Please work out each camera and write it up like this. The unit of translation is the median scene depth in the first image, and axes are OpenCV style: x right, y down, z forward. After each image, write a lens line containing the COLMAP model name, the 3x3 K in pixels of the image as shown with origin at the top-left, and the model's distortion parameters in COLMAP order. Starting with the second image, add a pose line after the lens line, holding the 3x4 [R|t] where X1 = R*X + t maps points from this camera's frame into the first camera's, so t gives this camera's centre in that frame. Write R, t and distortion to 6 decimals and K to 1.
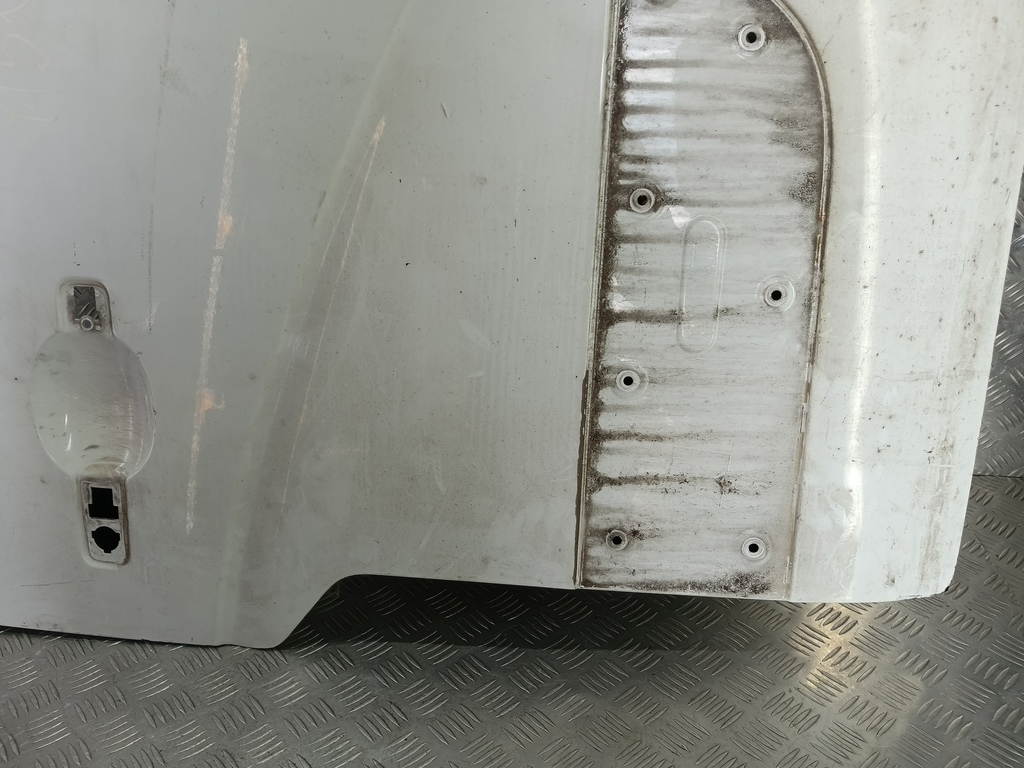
lens RADIAL K [[817.9, 0, 511.2], [0, 817.9, 398.0], [0, 0, 1]] dist [0.086312, -0.130056]
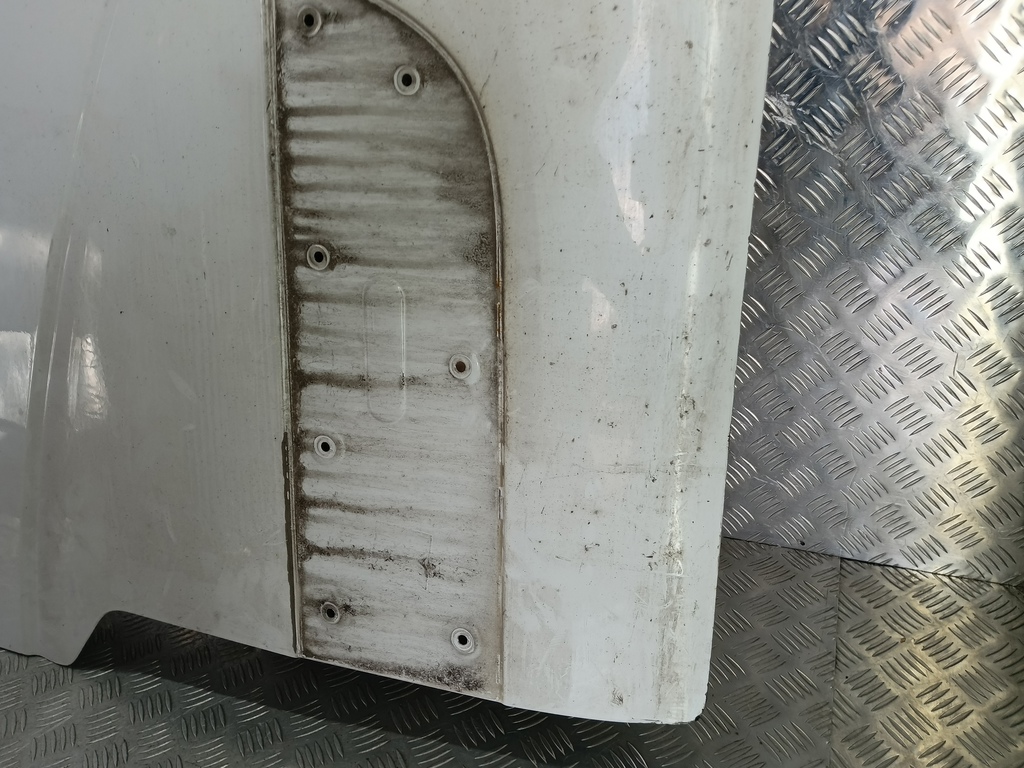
lens RADIAL K [[817.9, 0, 566.5], [0, 817.9, 419.9], [0, 0, 1]] dist [0.086312, -0.130056]
pose [[0.963196, 0.072802, -0.258755, 0.667881], [-0.069168, 0.997337, 0.023135, -0.095249], [0.259750, -0.004386, 0.965666, 0.168051]]
